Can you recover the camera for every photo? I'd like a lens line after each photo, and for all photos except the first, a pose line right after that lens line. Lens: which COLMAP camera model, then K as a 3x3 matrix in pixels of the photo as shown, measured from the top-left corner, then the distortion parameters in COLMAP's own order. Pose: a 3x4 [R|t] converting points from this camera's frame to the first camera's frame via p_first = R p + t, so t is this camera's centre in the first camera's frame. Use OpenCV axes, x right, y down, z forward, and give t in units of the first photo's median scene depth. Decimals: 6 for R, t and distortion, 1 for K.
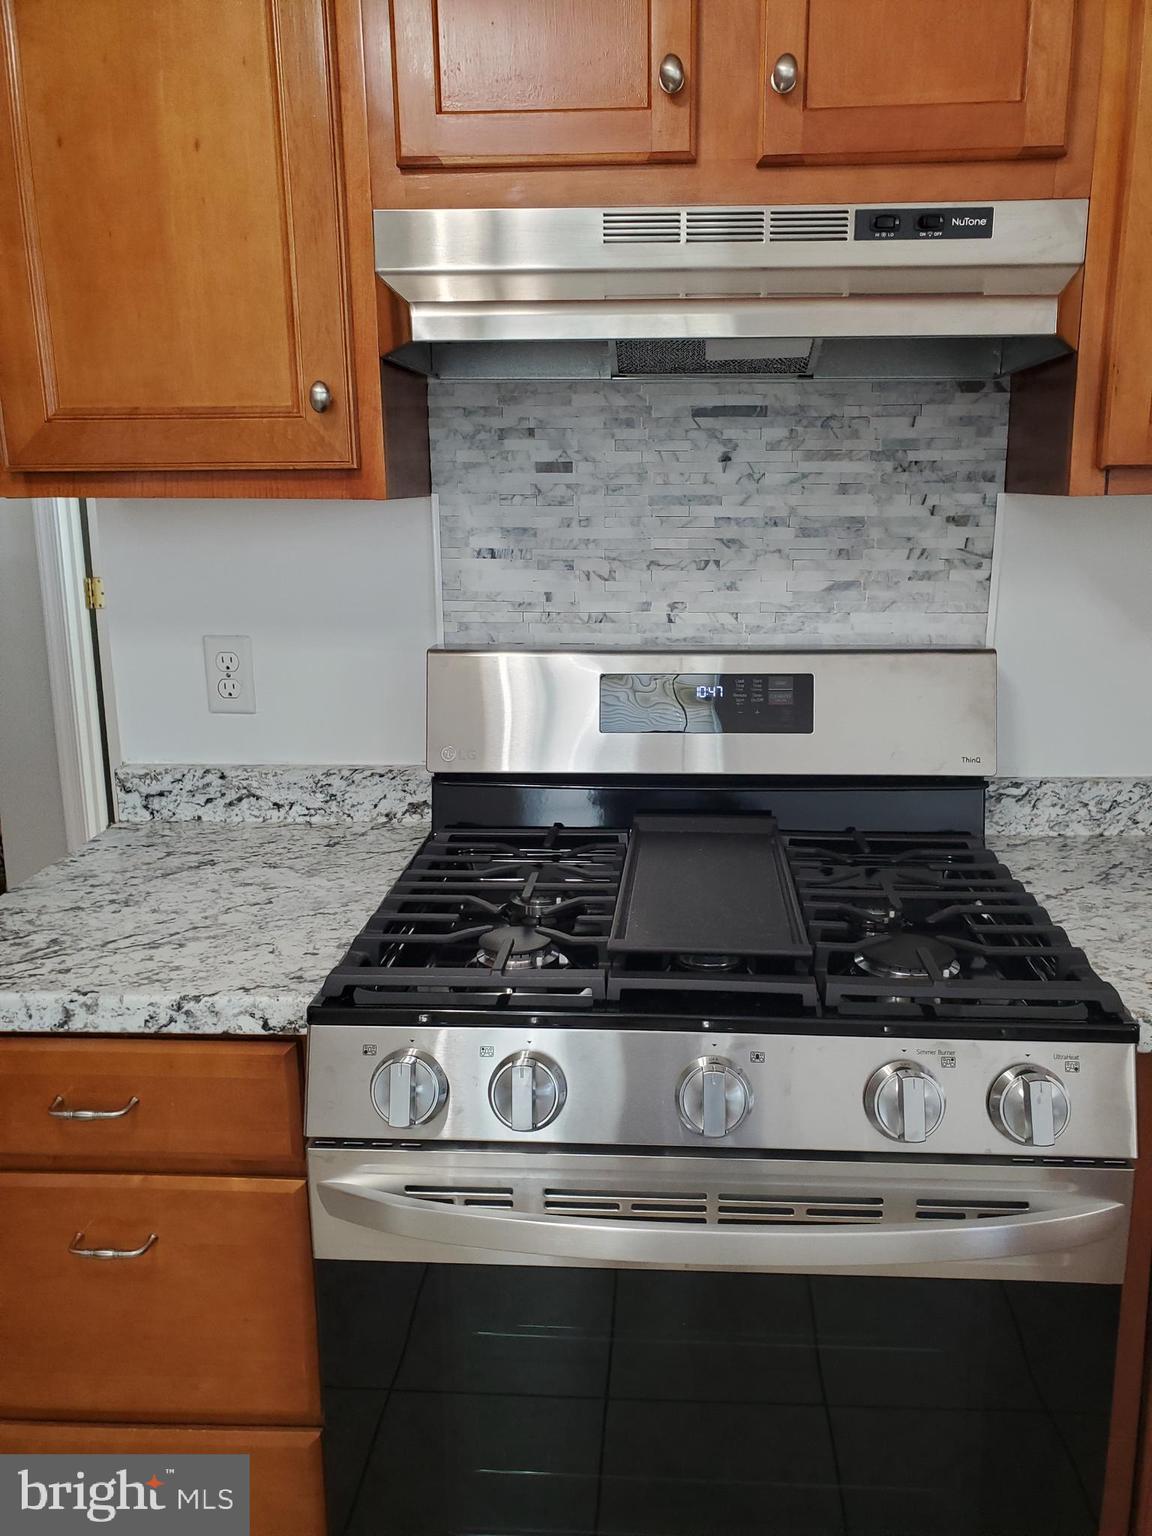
lens RADIAL K [[1172.2, 0, 622.6], [0, 1172.2, 770.7], [0, 0, 1]] dist [0.035331, -0.035820]
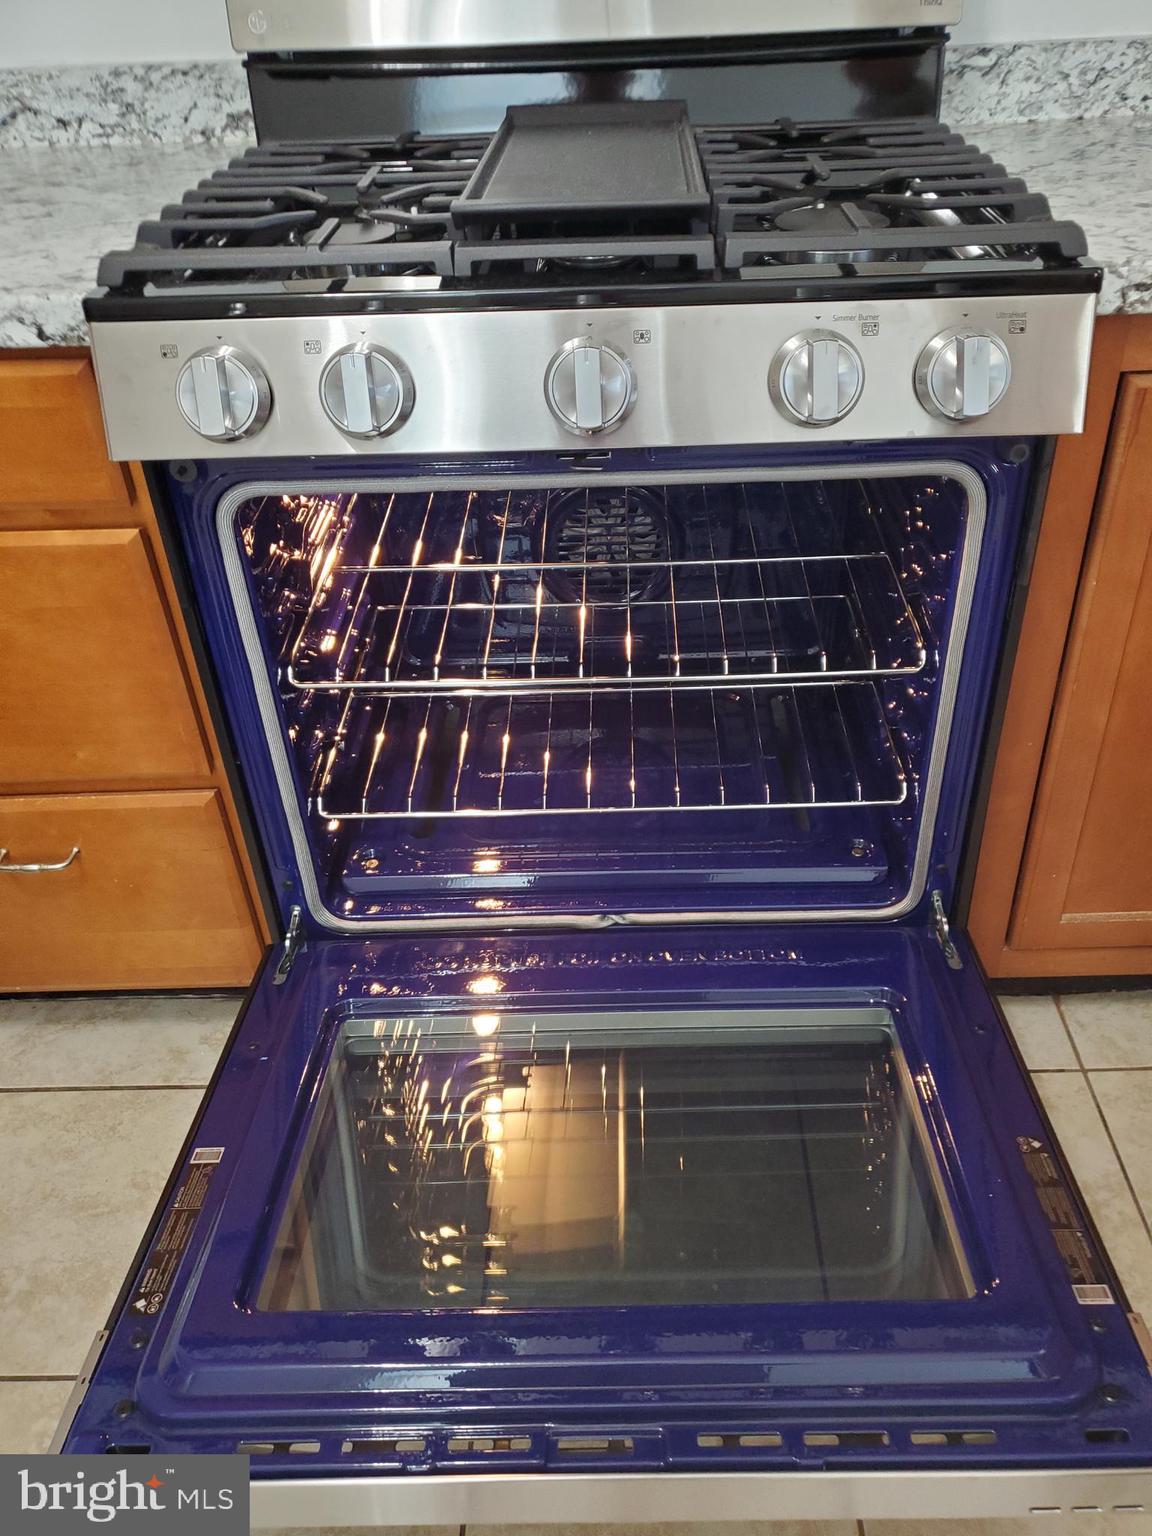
lens RADIAL K [[1172.2, 0, 613.0], [0, 1172.2, 754.9], [0, 0, 1]] dist [0.035331, -0.035820]
pose [[0.998501, -0.048576, 0.025217, 0.040656], [0.034391, 0.915278, 0.401352, 0.121924], [-0.042577, -0.399883, 0.915577, 0.086734]]
